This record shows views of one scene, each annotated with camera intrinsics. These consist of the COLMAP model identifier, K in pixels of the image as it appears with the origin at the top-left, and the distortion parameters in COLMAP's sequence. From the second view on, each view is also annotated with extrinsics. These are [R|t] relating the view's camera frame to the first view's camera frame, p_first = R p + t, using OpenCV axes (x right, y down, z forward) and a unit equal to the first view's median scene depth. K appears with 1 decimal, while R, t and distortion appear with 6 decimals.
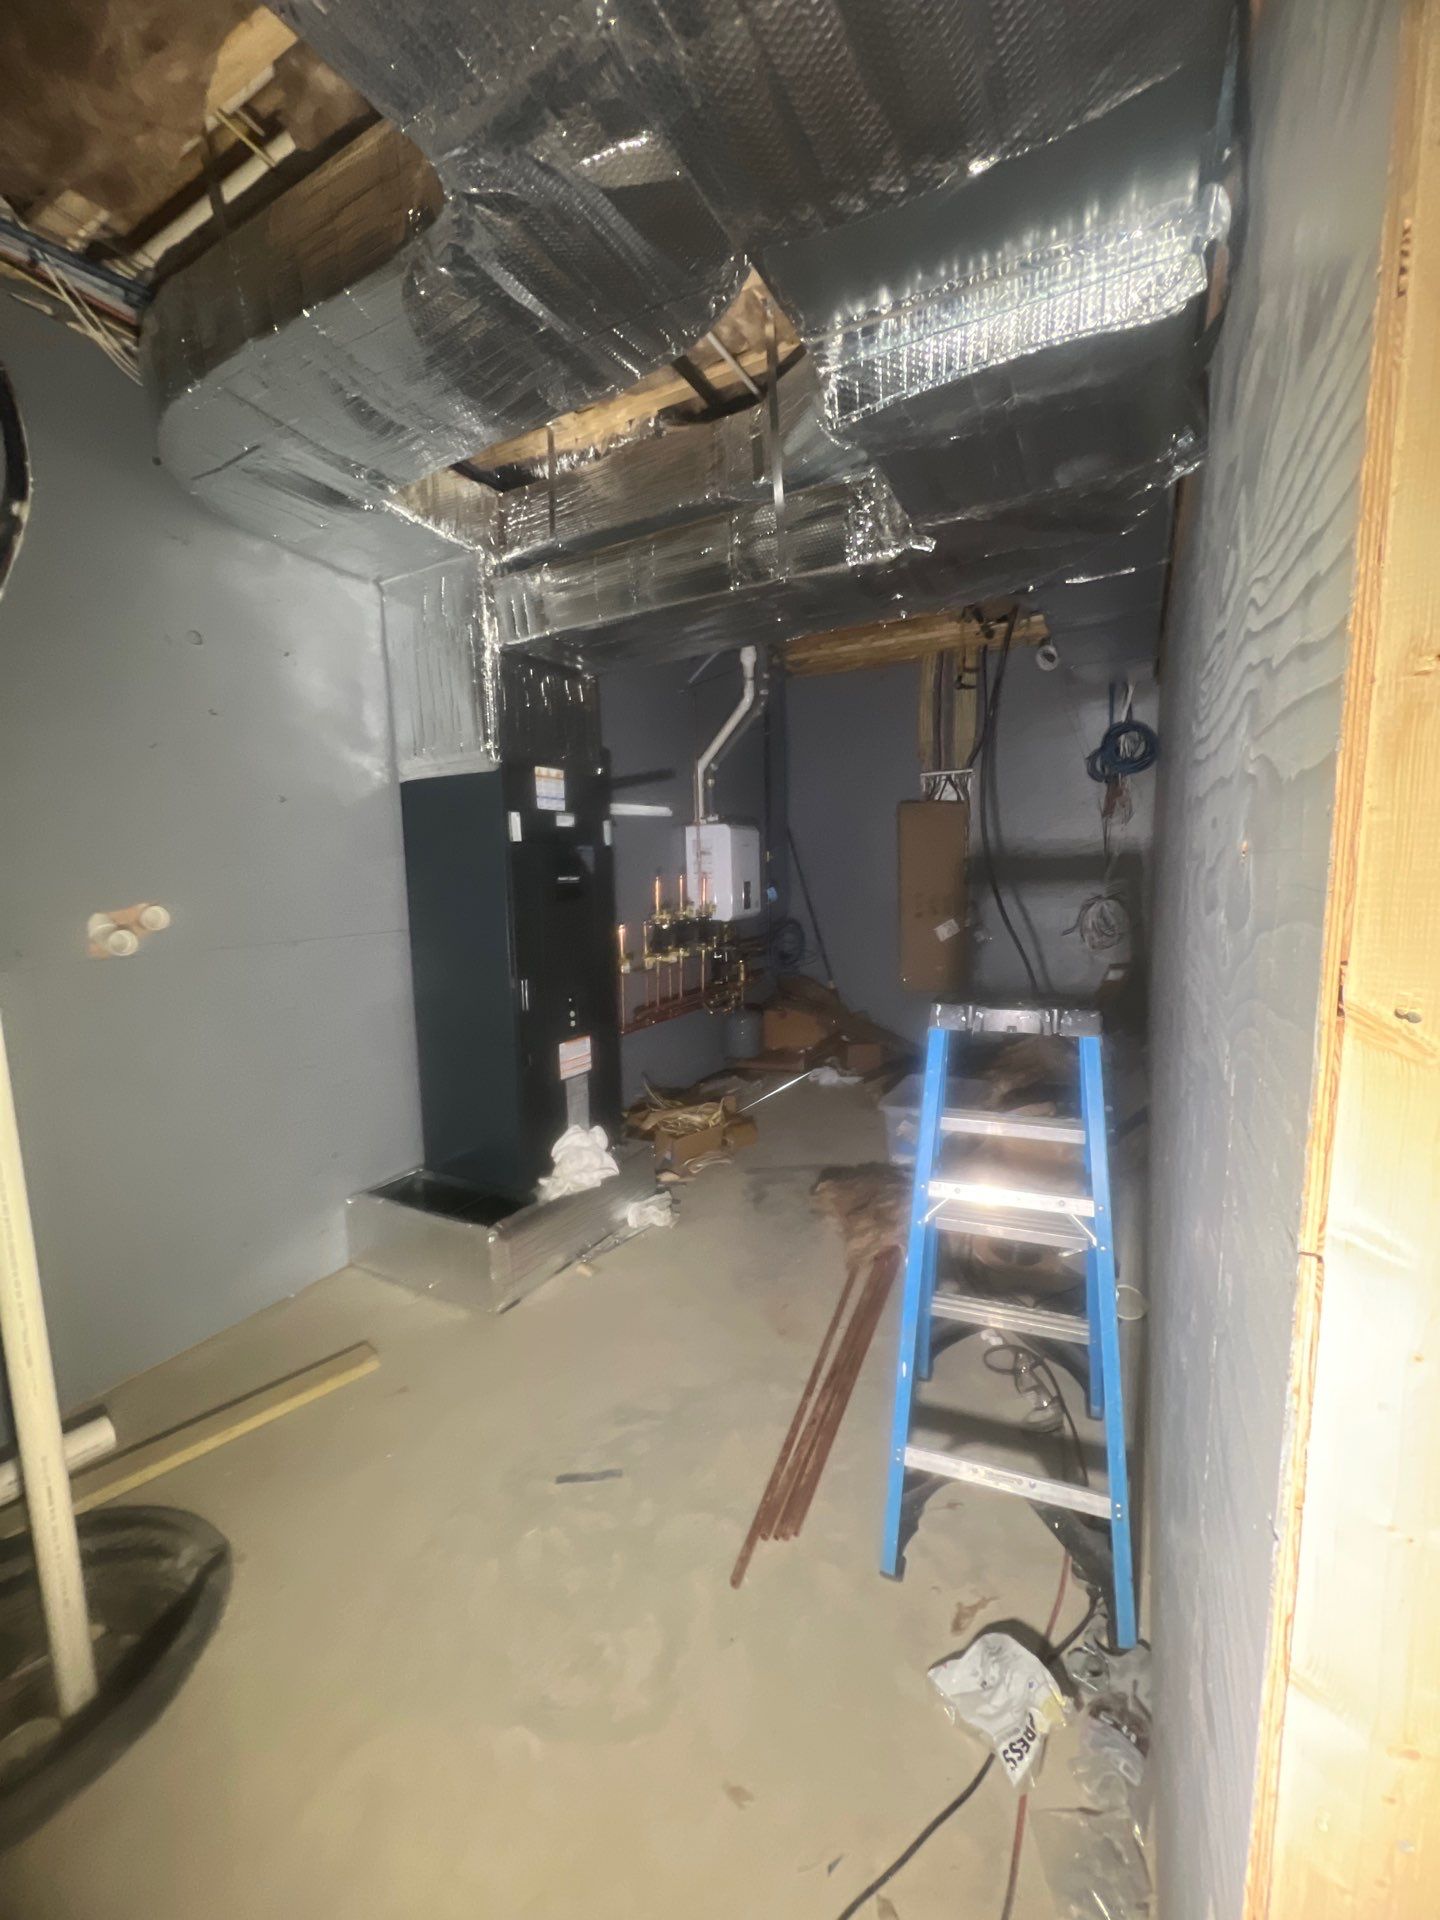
lens RADIAL K [[762.8, 0, 720.0], [0, 762.8, 960.0], [0, 0, 1]] dist [-0.003595, -0.000345]
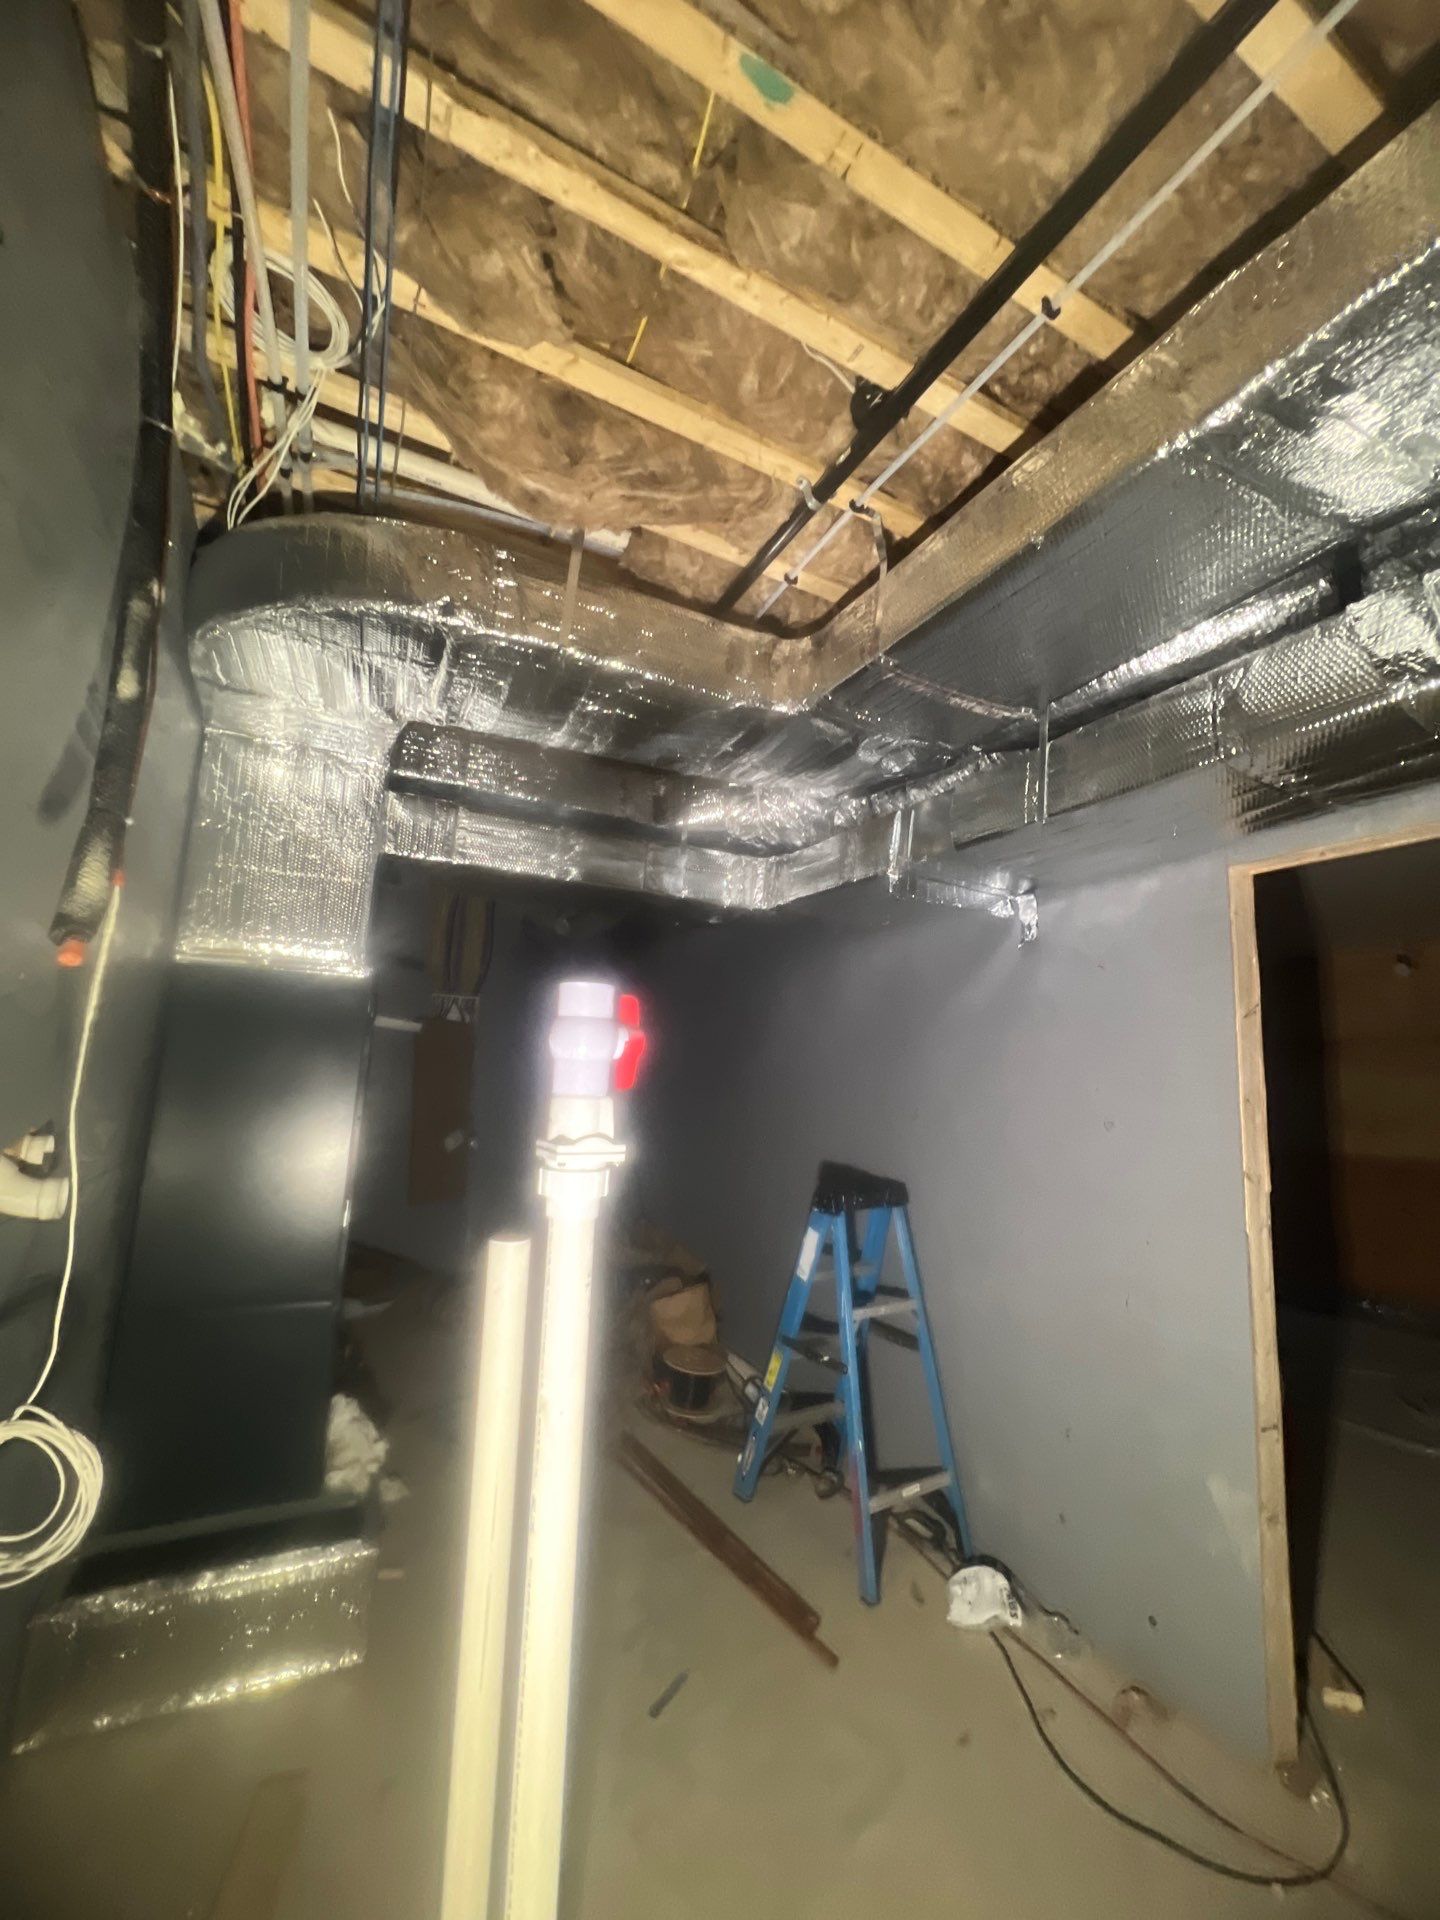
lens RADIAL K [[762.8, 0, 720.0], [0, 762.8, 960.0], [0, 0, 1]] dist [-0.003595, -0.000345]
pose [[0.560602, 0.150829, 0.814234, -1.248332], [0.061941, 0.972880, -0.222863, -0.073789], [-0.825766, 0.175372, 0.536055, 0.231345]]
